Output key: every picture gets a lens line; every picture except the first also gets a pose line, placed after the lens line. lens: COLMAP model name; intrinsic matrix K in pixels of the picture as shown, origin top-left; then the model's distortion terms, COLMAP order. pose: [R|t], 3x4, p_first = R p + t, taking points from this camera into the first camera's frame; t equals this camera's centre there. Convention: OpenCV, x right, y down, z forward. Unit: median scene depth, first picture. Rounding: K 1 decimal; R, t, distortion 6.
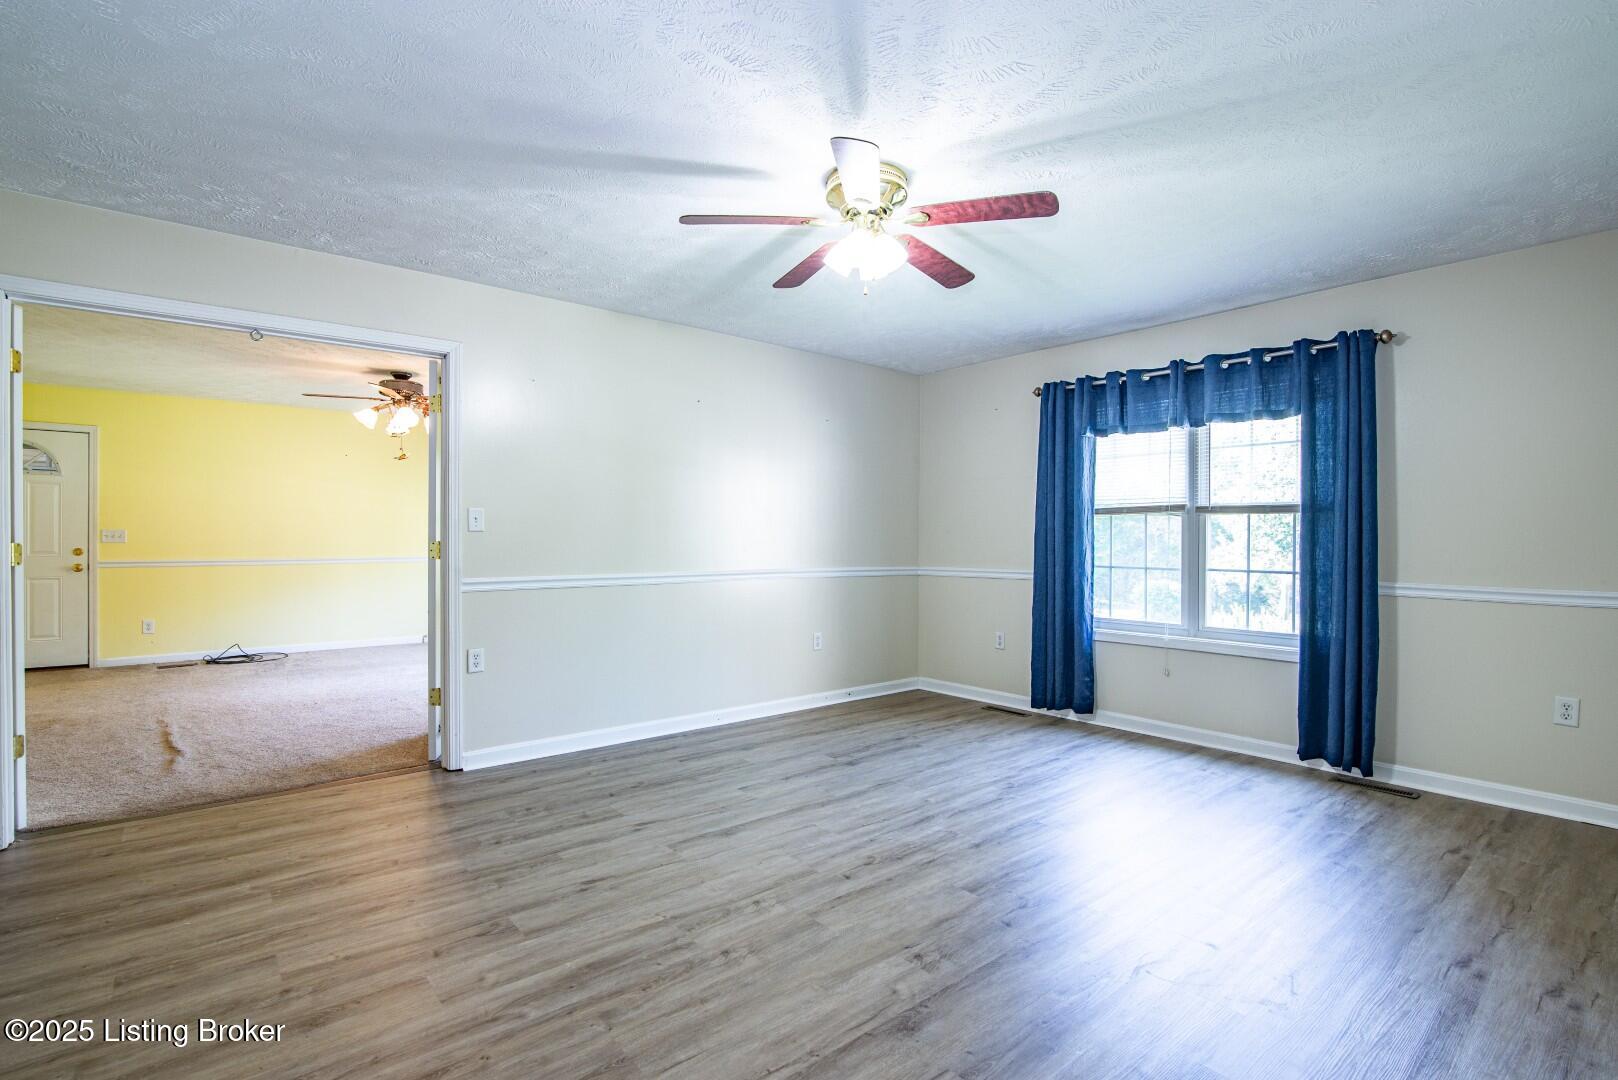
lens RADIAL K [[753.8, 0, 800.9], [0, 753.8, 543.3], [0, 0, 1]] dist [-0.003075, 0.000440]
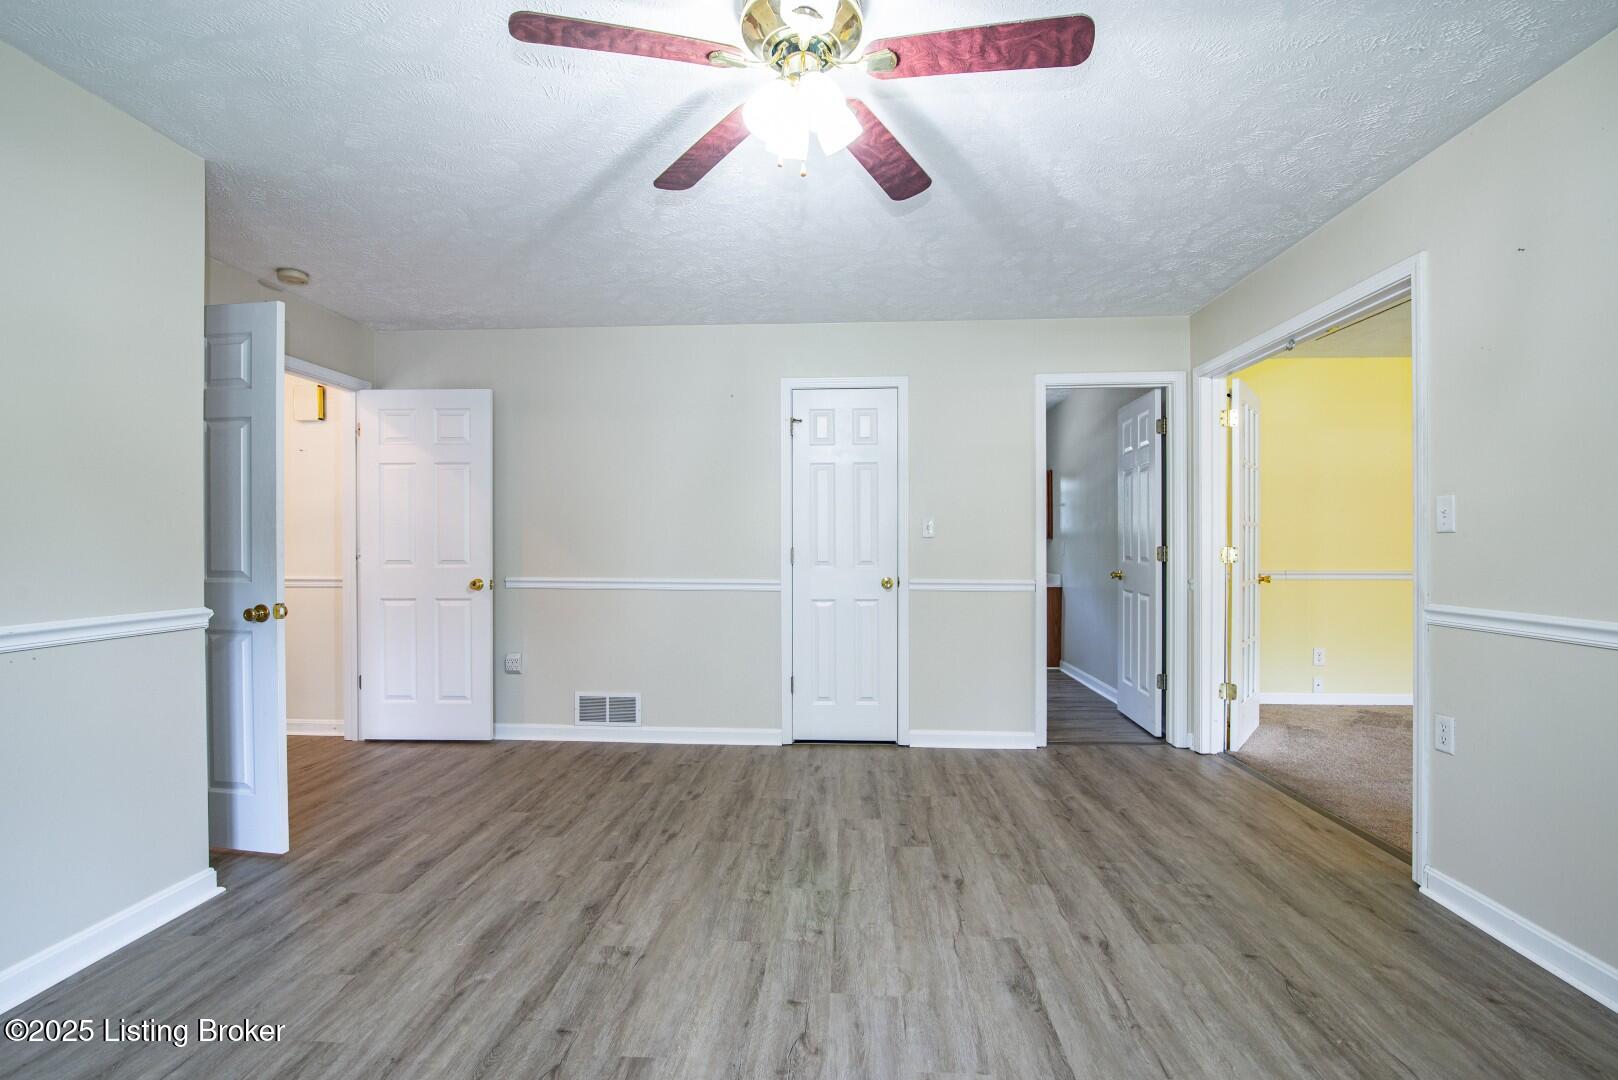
lens RADIAL K [[753.8, 0, 807.5], [0, 753.8, 547.6], [0, 0, 1]] dist [-0.003075, 0.000440]
pose [[-0.682974, 0.000848, -0.730442, 0.635971], [-0.002958, 0.999988, 0.003927, -0.006833], [0.730437, 0.004843, -0.682963, 1.624611]]
